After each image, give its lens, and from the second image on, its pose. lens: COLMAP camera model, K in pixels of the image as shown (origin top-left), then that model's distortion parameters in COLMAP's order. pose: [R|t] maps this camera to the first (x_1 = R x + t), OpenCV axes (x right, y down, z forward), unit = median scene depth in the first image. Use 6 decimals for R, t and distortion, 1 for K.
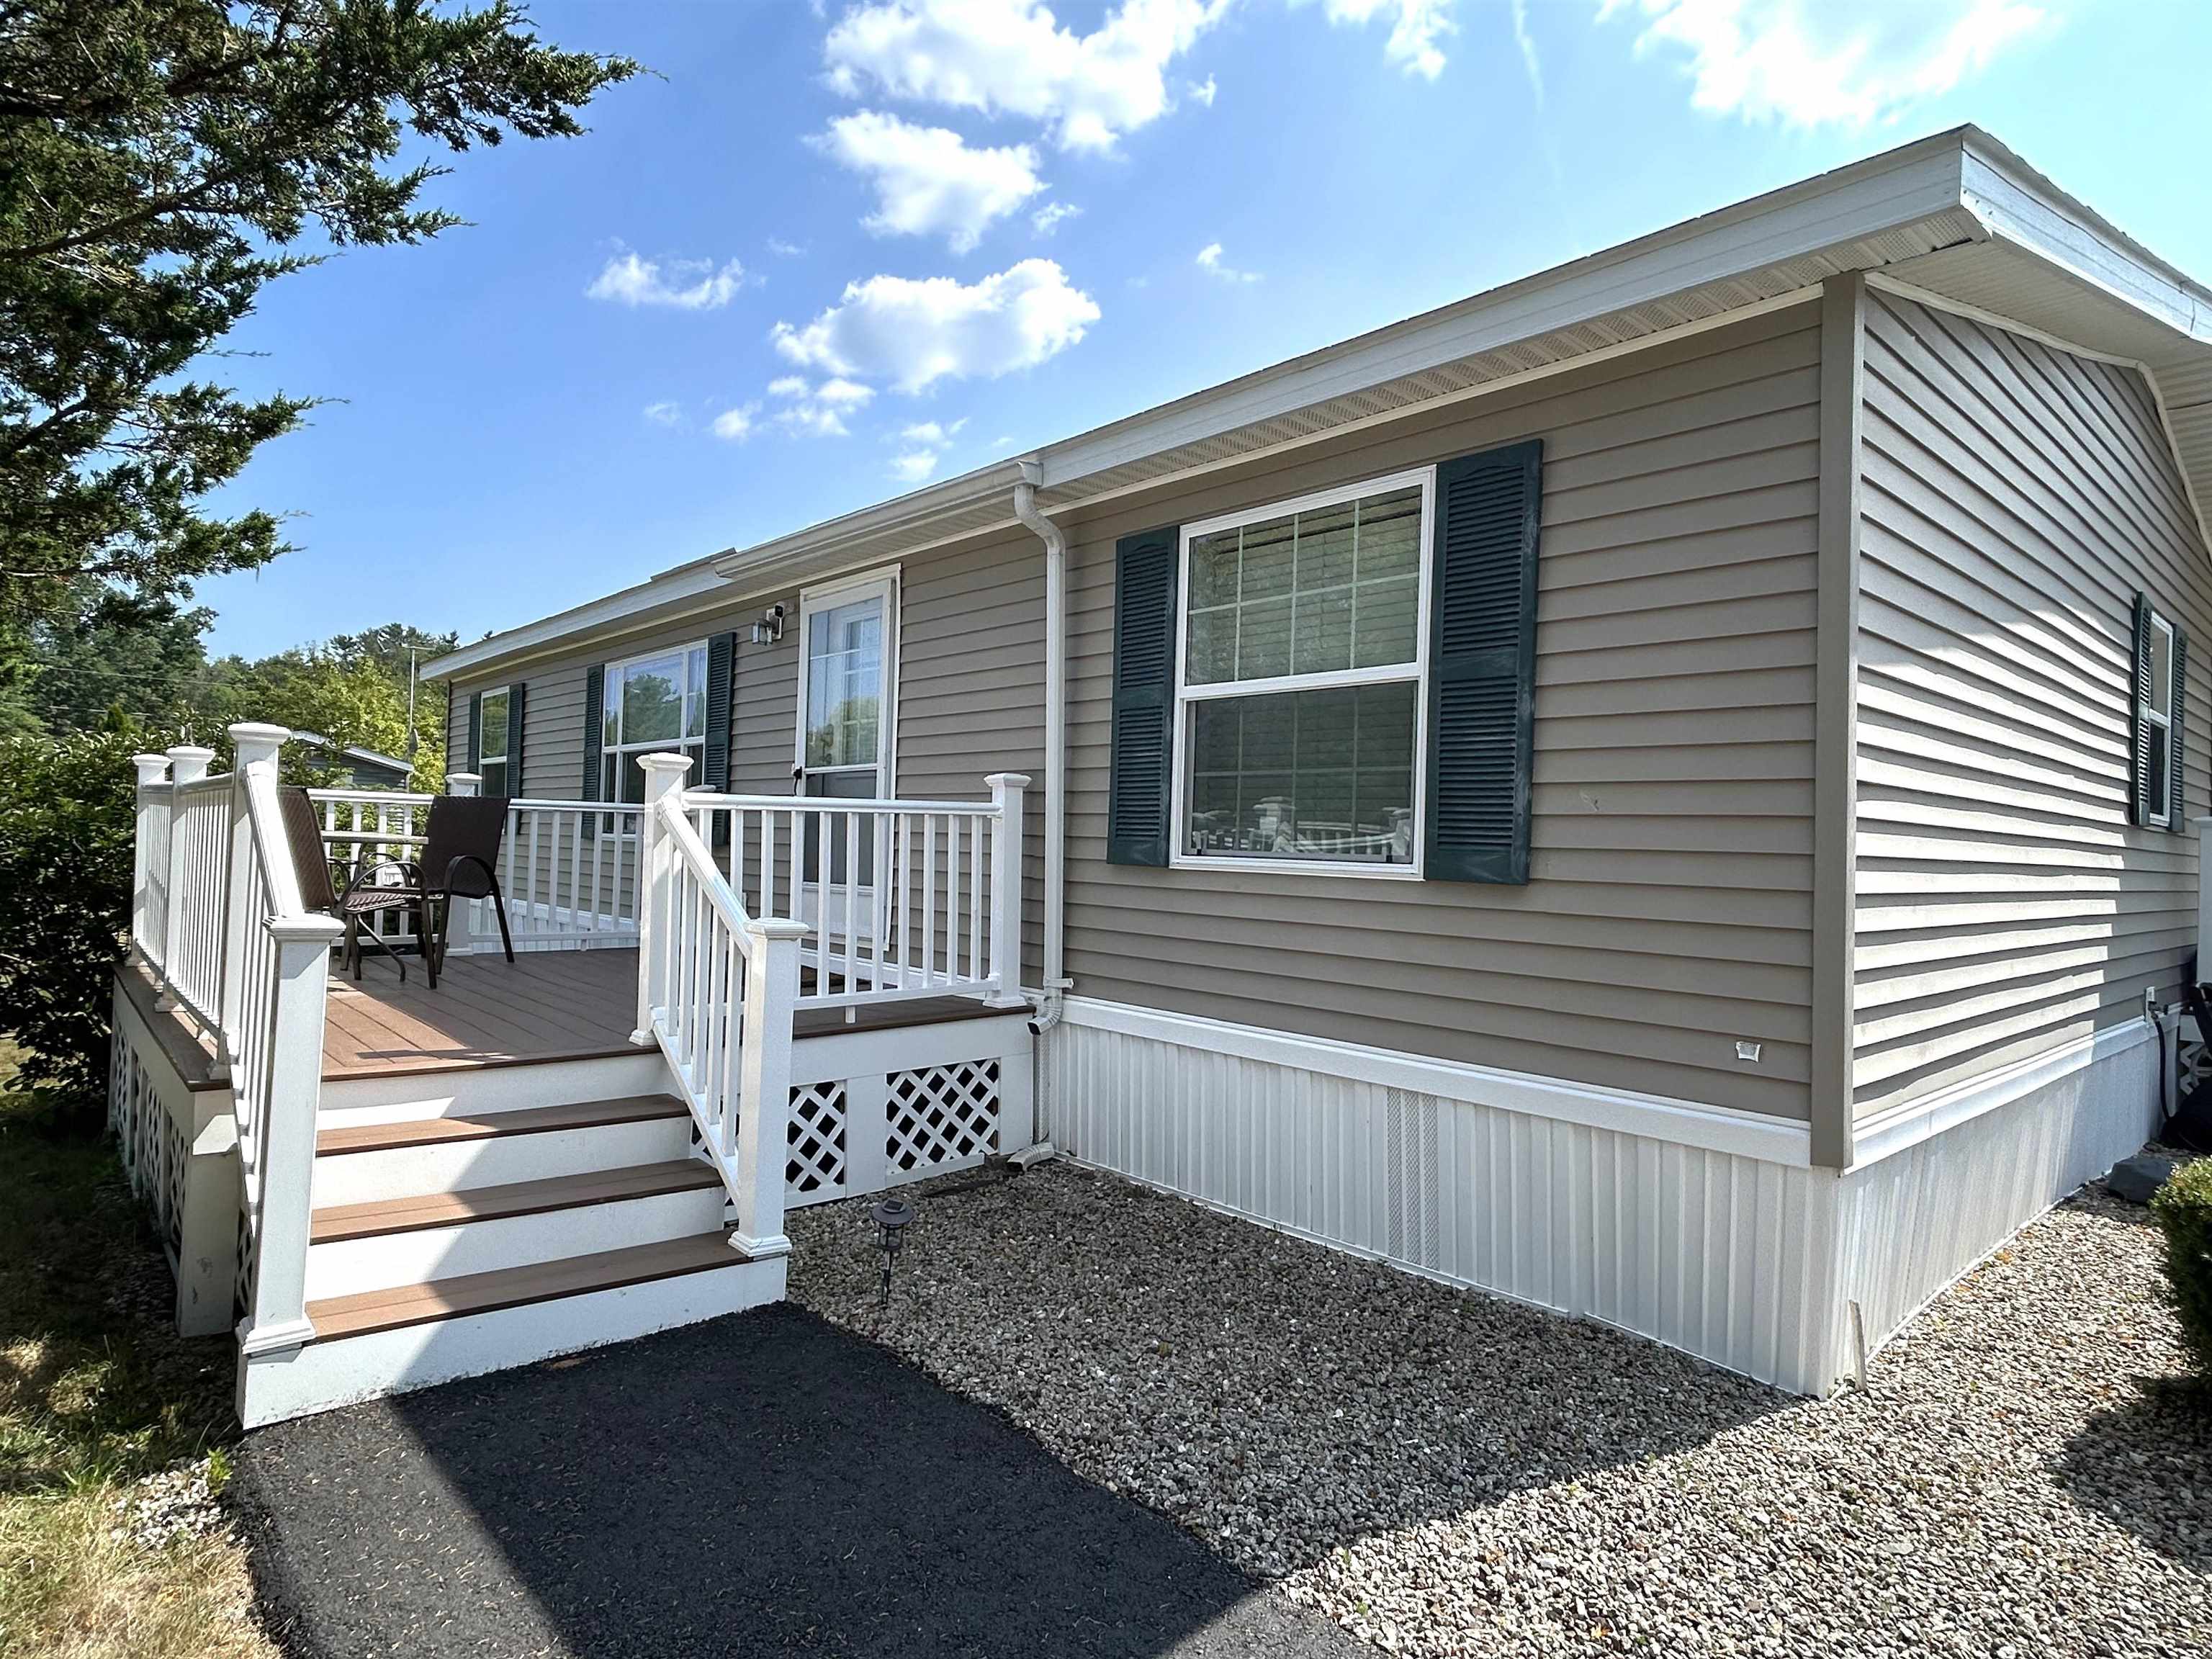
lens RADIAL K [[1240.5, 0, 1106.0], [0, 1240.5, 829.5], [0, 0, 1]] dist [0.021143, 0.000030]
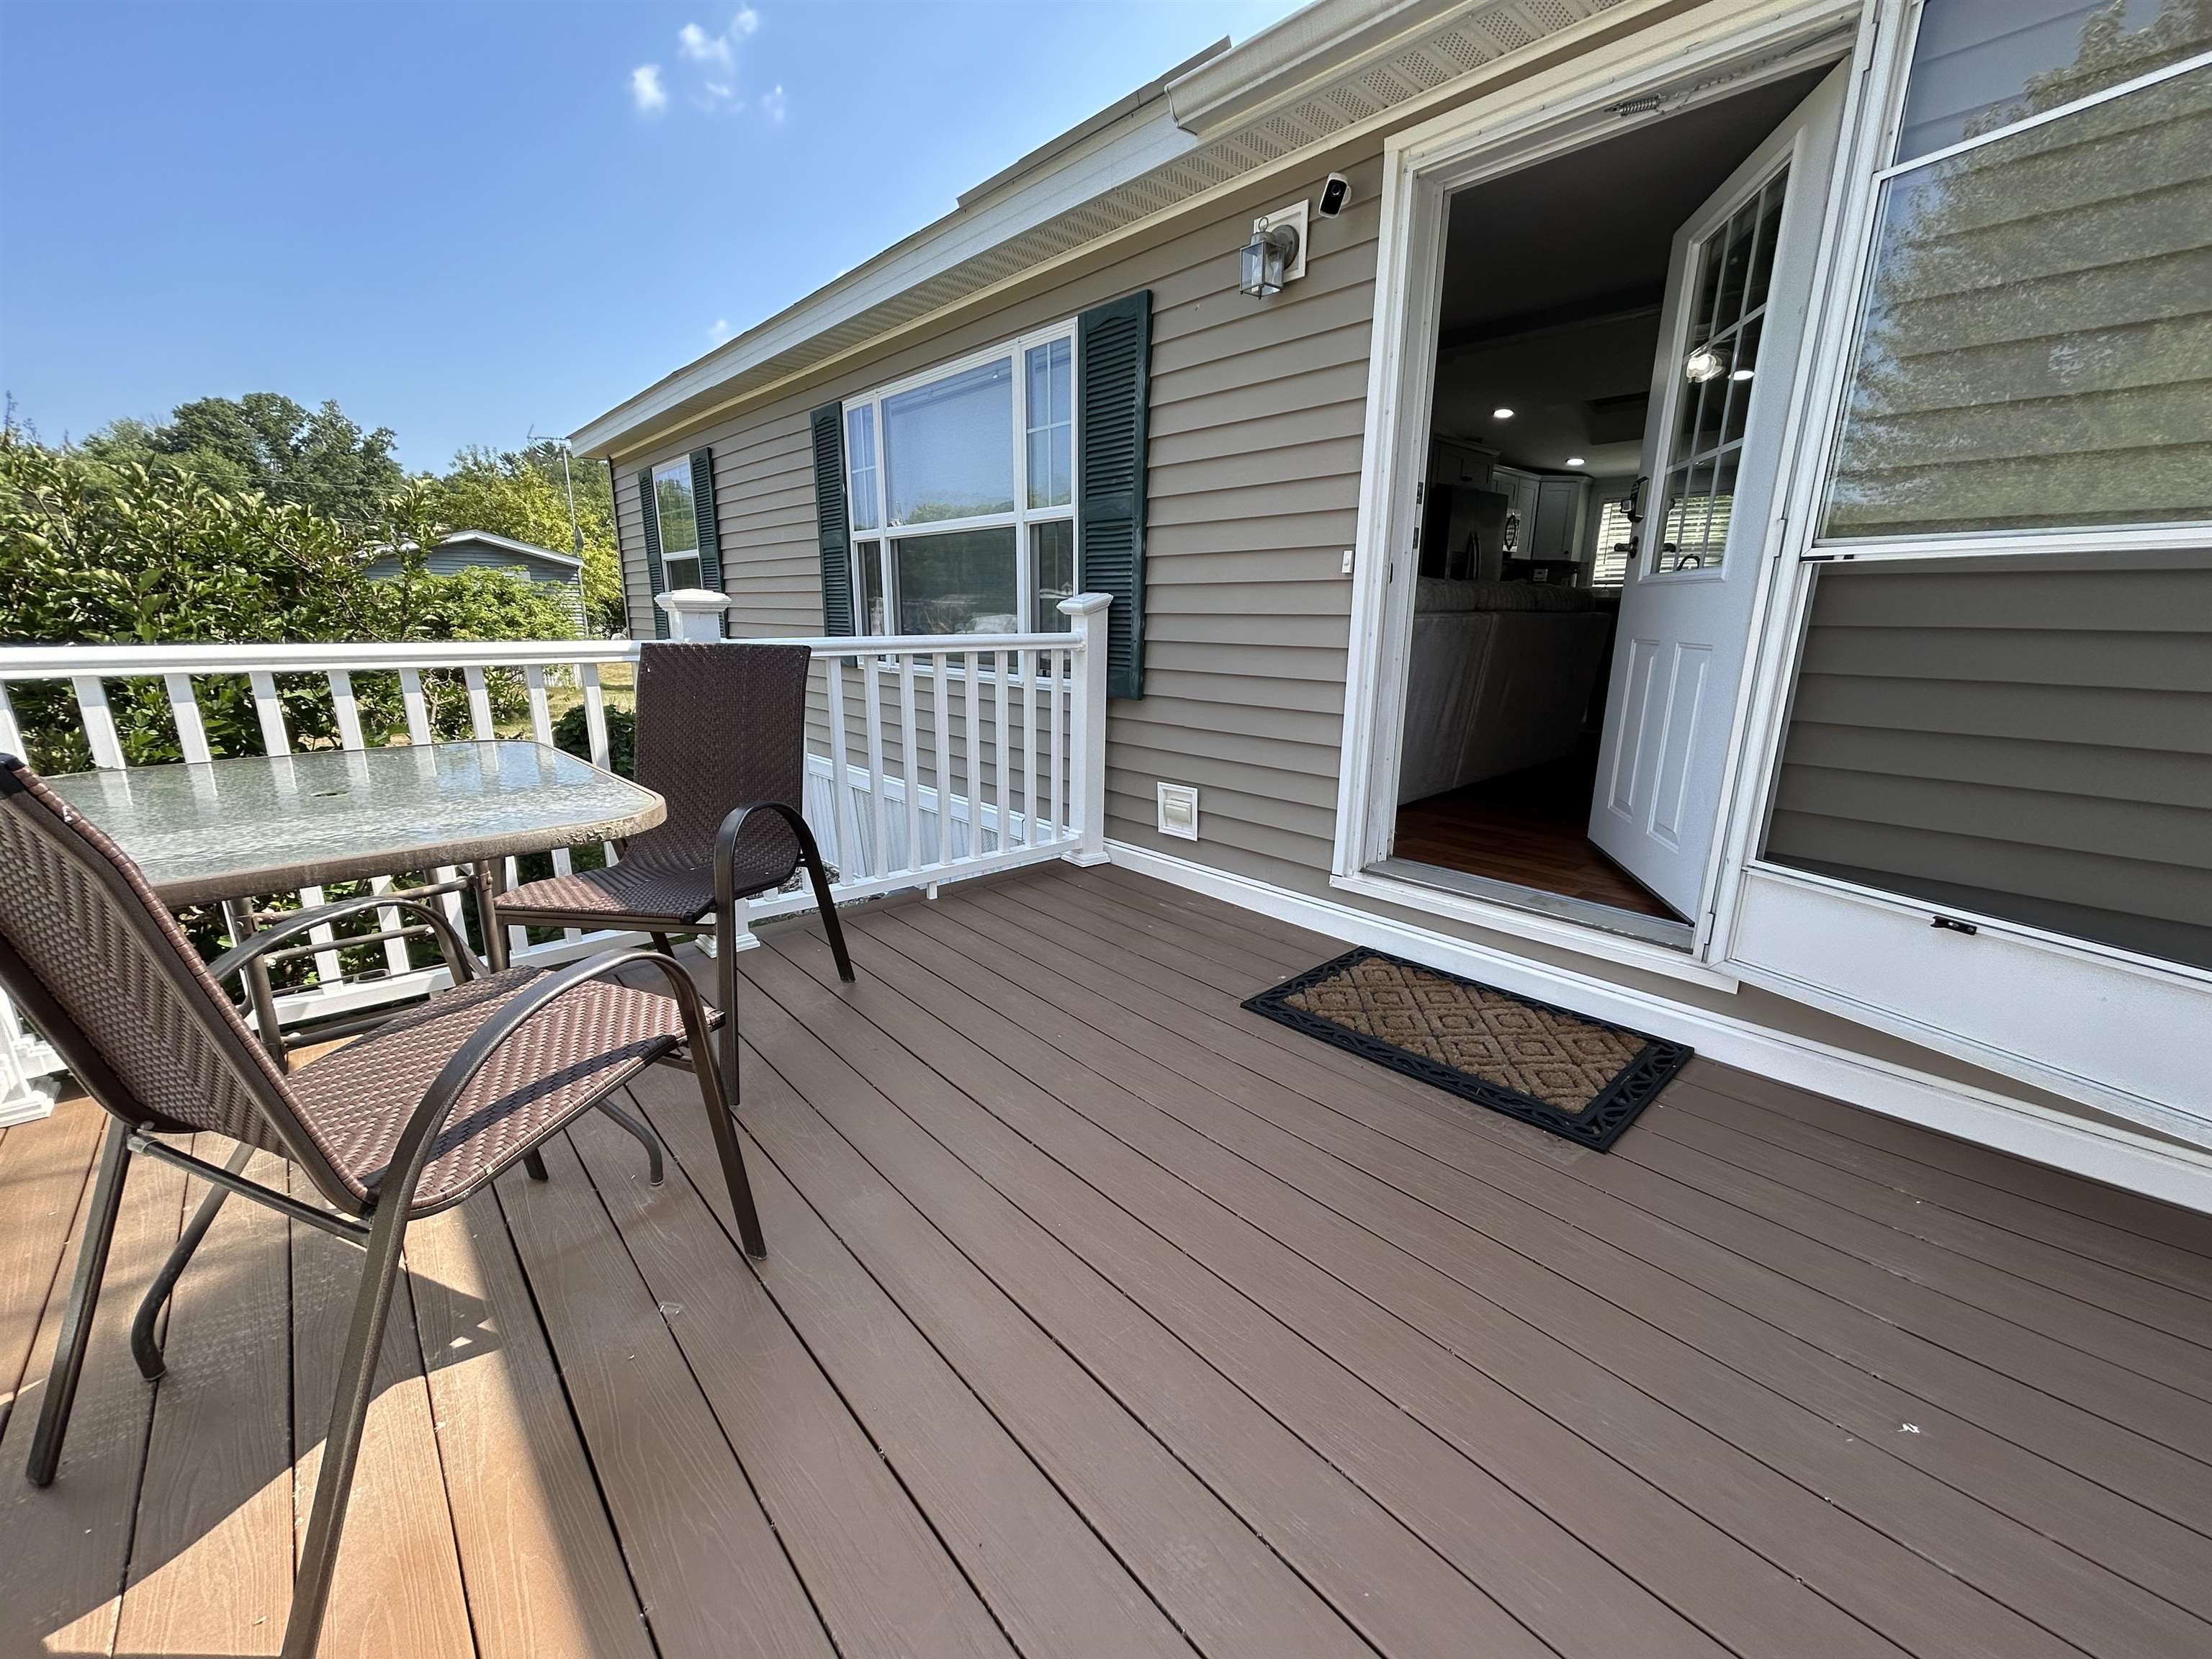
lens RADIAL K [[882.2, 0, 1106.0], [0, 882.2, 829.5], [0, 0, 1]] dist [0.001401, 0.000083]
pose [[0.999709, -0.023855, 0.003580, -0.218146], [0.022149, 0.966564, 0.255467, -0.023603], [-0.009554, -0.255314, 0.966811, 0.392950]]
